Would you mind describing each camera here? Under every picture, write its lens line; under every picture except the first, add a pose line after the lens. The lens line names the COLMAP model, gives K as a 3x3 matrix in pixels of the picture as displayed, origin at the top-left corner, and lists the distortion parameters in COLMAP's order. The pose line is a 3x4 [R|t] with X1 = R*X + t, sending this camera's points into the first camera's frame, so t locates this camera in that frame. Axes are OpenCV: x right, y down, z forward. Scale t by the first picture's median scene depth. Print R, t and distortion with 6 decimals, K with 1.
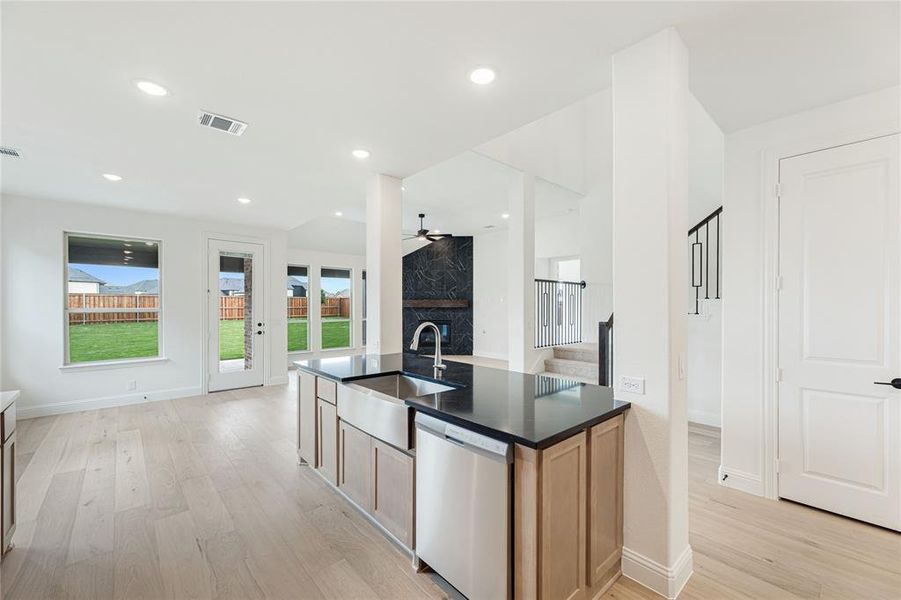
lens RADIAL K [[380.4, 0, 451.9], [0, 380.4, 305.2], [0, 0, 1]] dist [-0.000410, -0.000298]
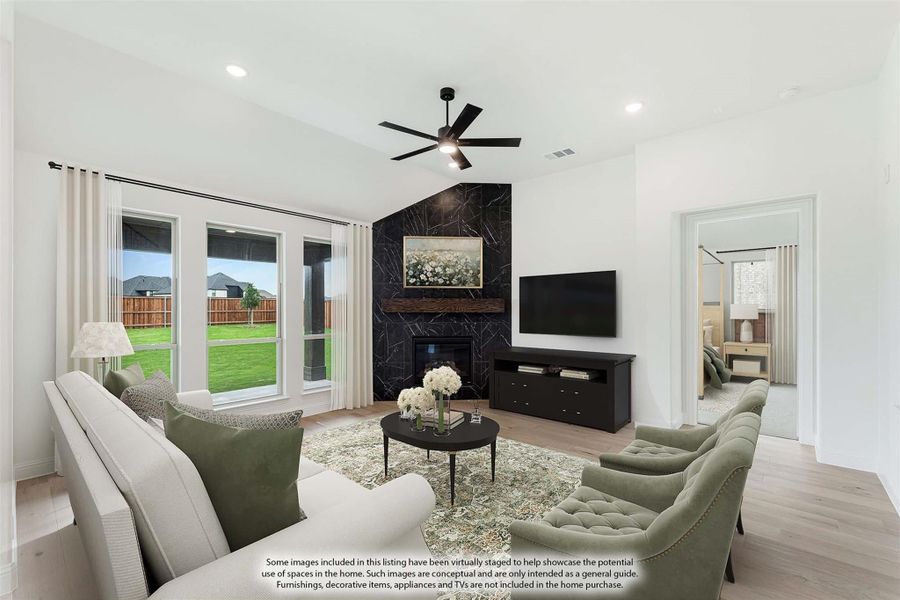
lens RADIAL K [[379.9, 0, 454.6], [0, 379.9, 306.0], [0, 0, 1]] dist [-0.000410, -0.000298]
pose [[0.991329, -0.001091, 0.131401, -0.099488], [0.001537, 0.999993, -0.003297, -0.001960], [-0.131396, 0.003471, 0.991324, 0.460368]]
